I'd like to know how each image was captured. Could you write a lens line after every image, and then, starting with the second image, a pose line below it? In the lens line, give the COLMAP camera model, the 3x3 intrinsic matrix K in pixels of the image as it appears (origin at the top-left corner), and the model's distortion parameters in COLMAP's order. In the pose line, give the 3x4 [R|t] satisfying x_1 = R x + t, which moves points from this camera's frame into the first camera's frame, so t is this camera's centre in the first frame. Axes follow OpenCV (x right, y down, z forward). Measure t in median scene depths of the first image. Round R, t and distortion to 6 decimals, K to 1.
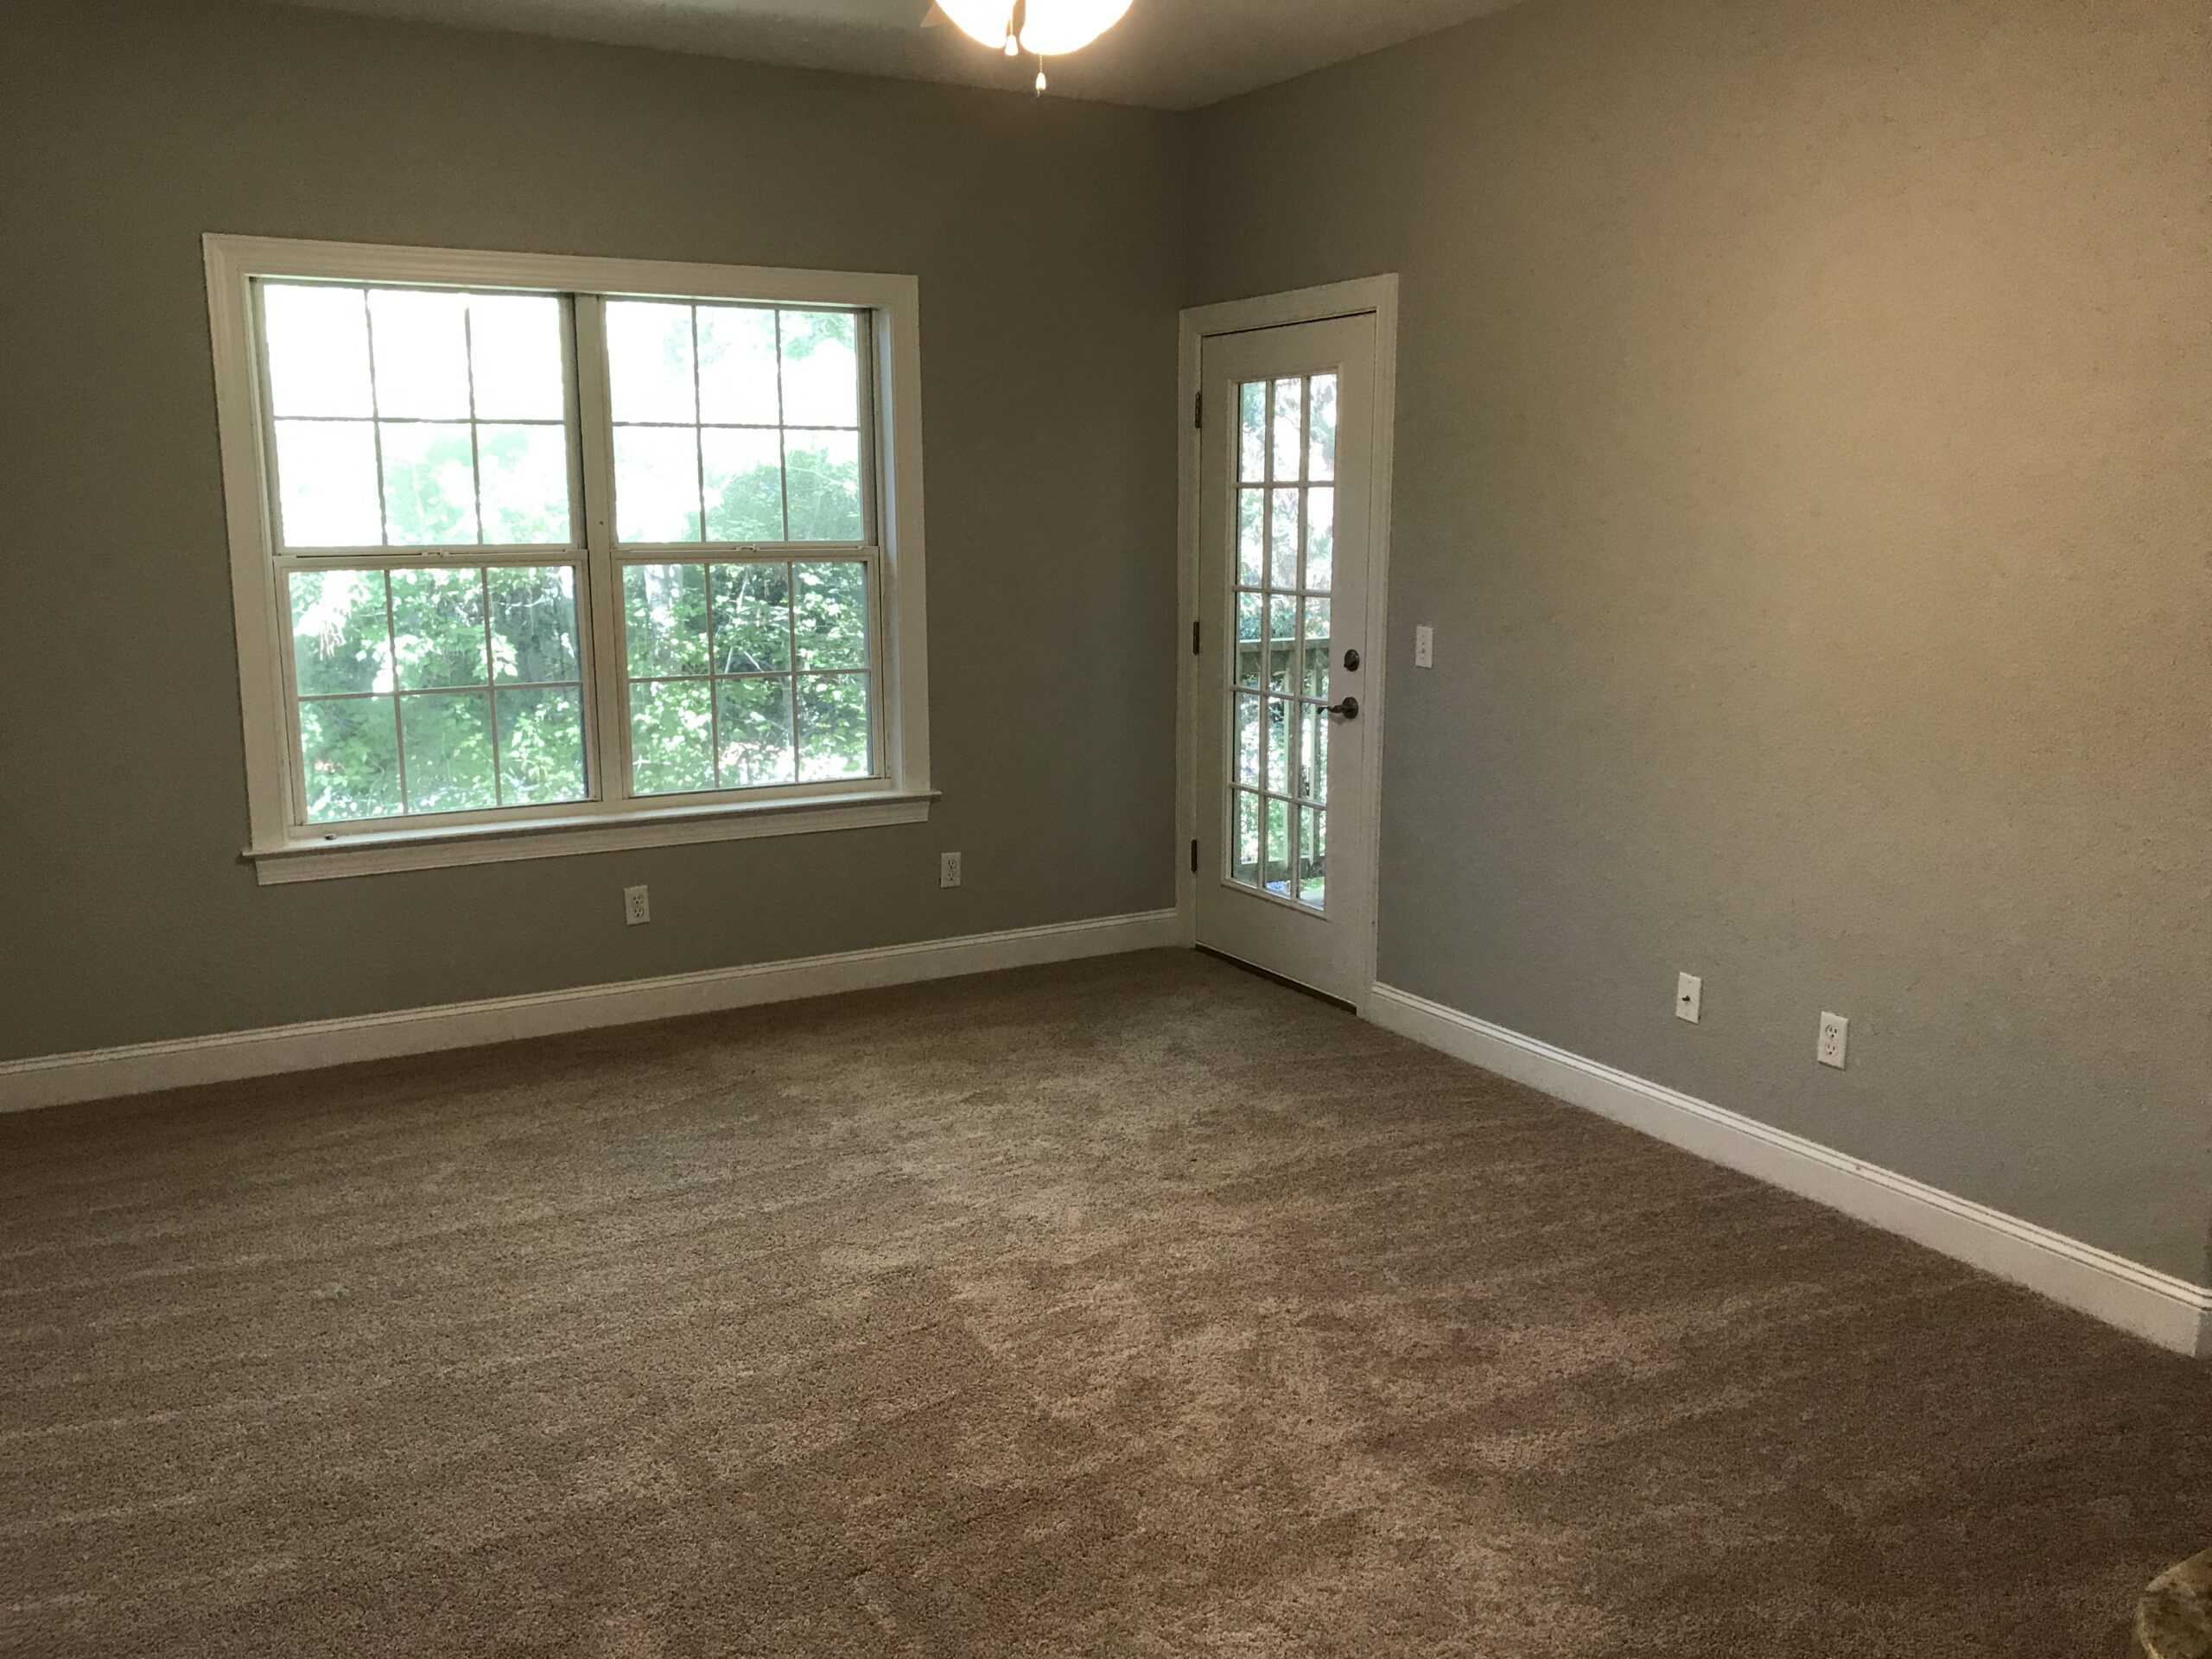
lens RADIAL K [[1824.8, 0, 1106.0], [0, 1824.8, 829.5], [0, 0, 1]] dist [-0.004172, -0.001612]
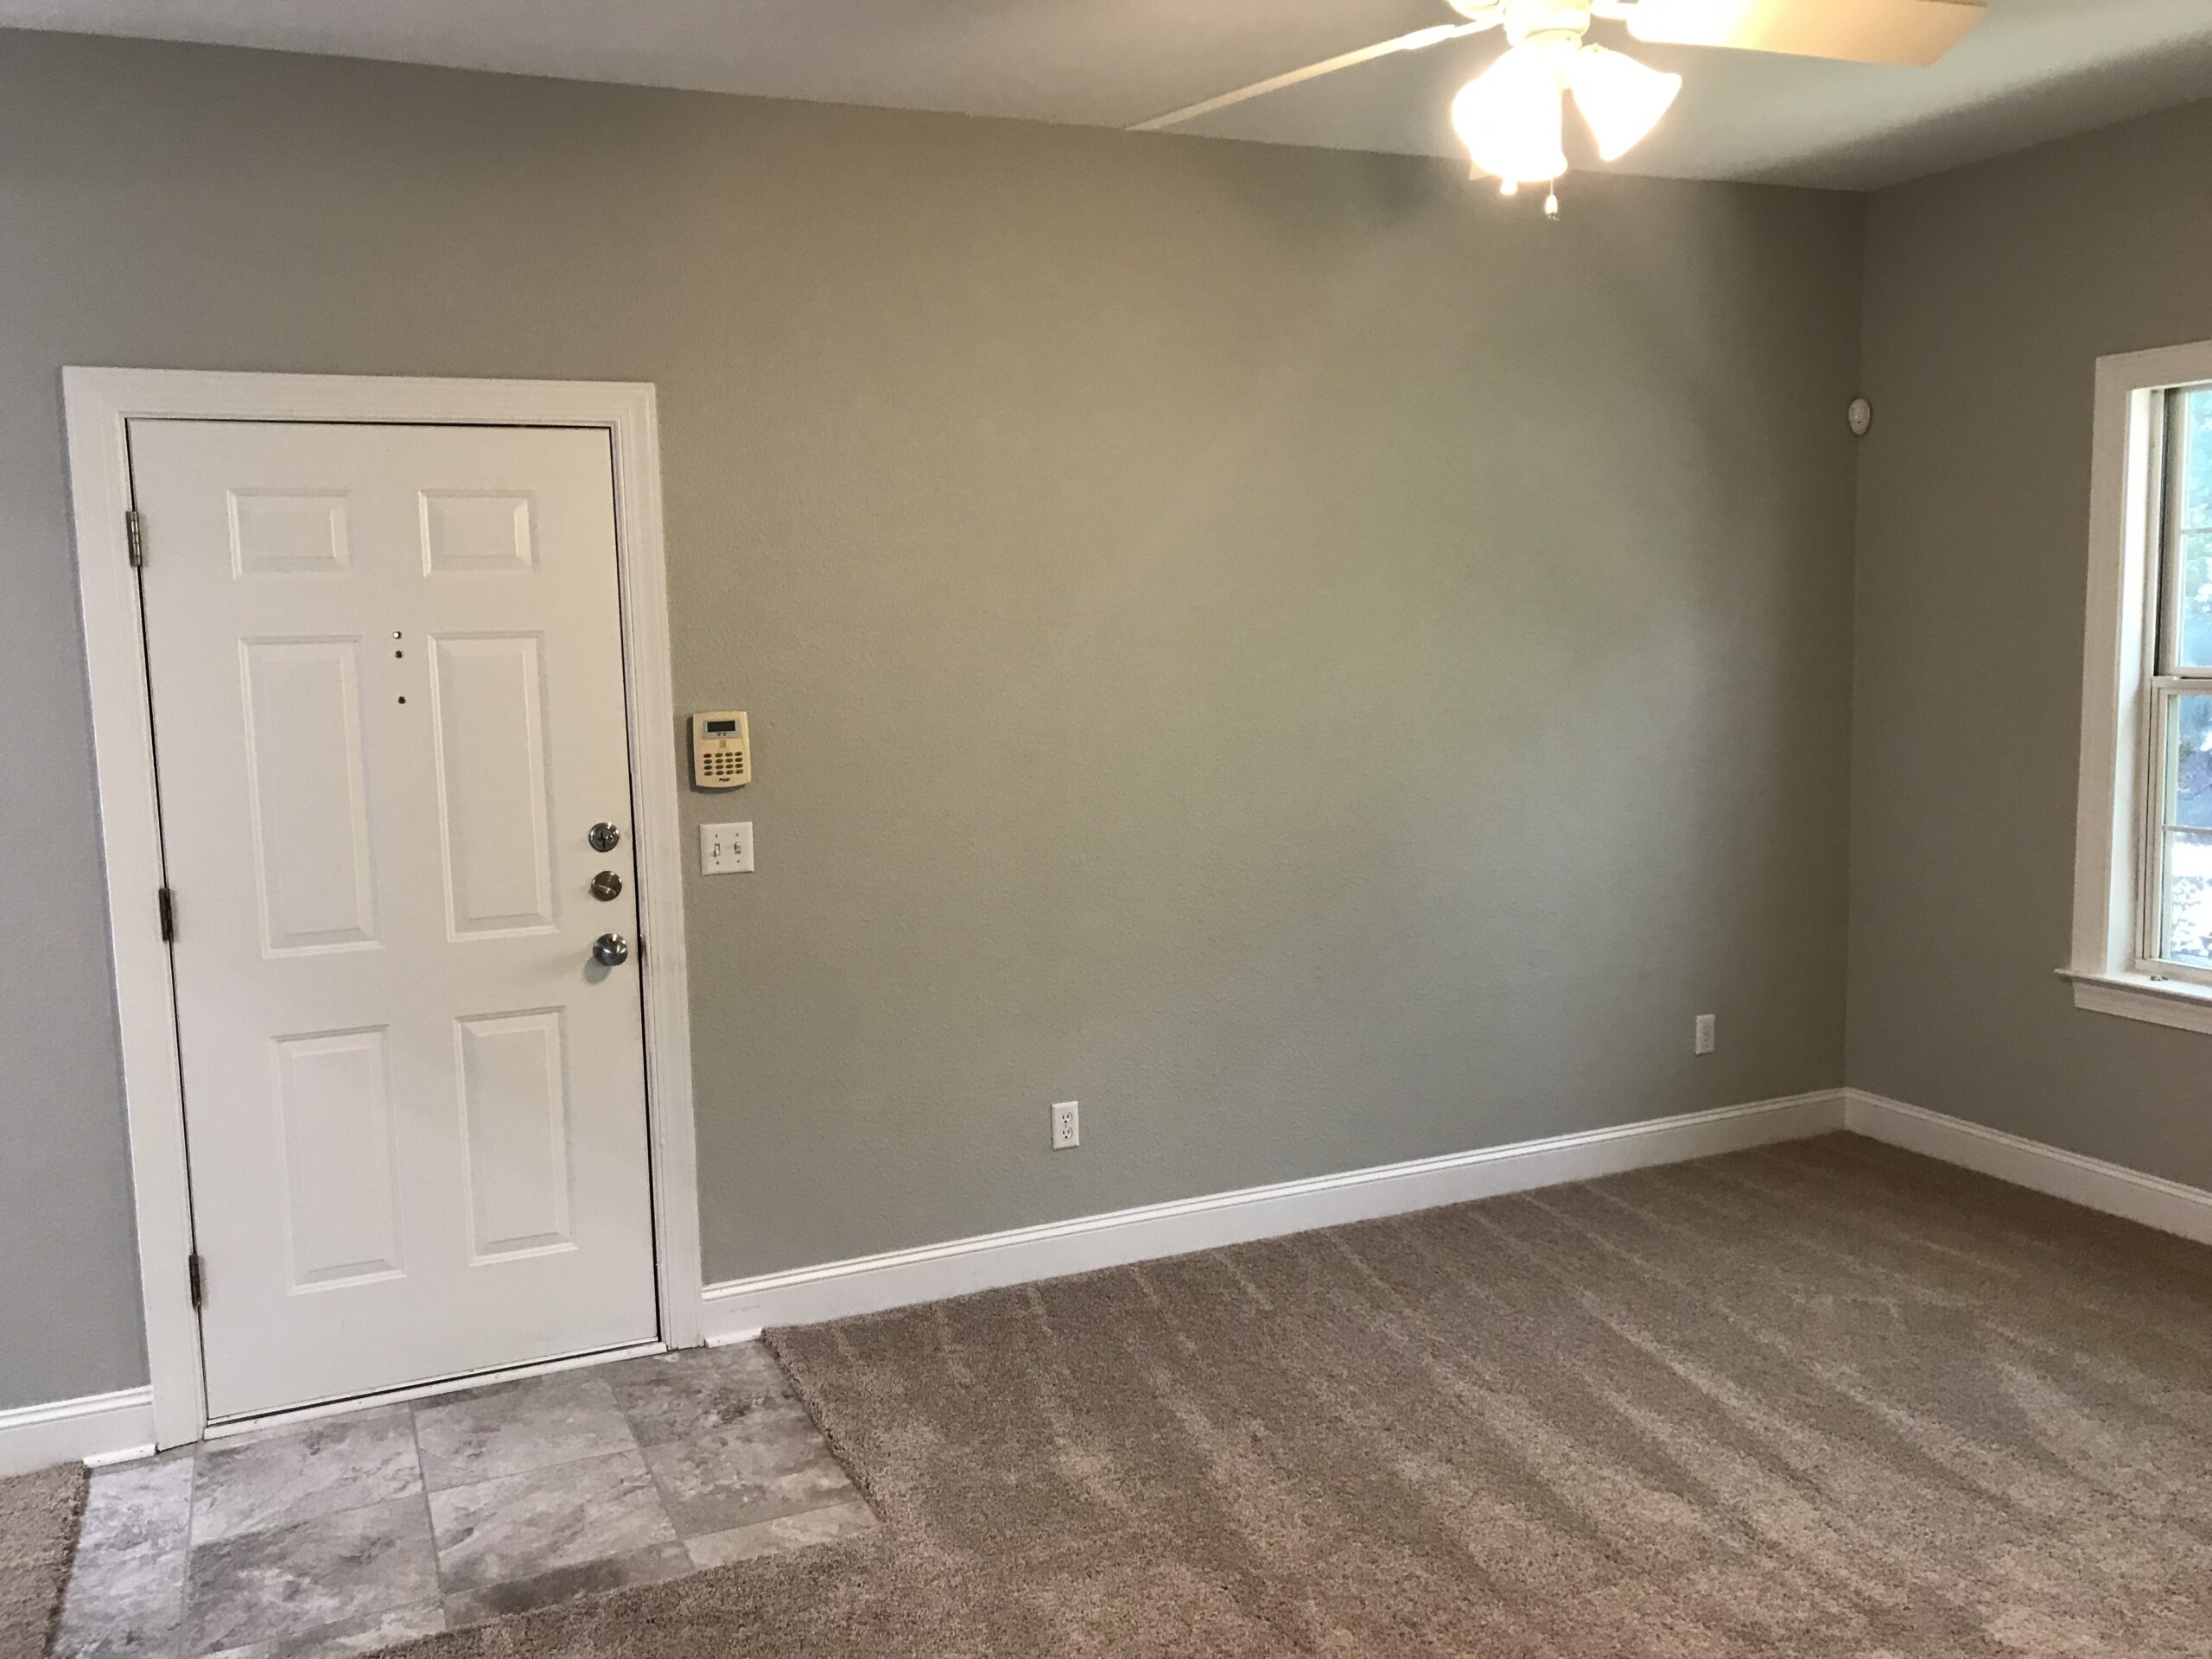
lens RADIAL K [[1824.8, 0, 1106.0], [0, 1824.8, 829.5], [0, 0, 1]] dist [-0.004172, -0.001612]
pose [[-0.084555, 0.119535, -0.989223, 0.541741], [-0.148263, 0.980217, 0.131120, -0.114702], [0.985327, 0.157752, -0.065160, 0.530339]]
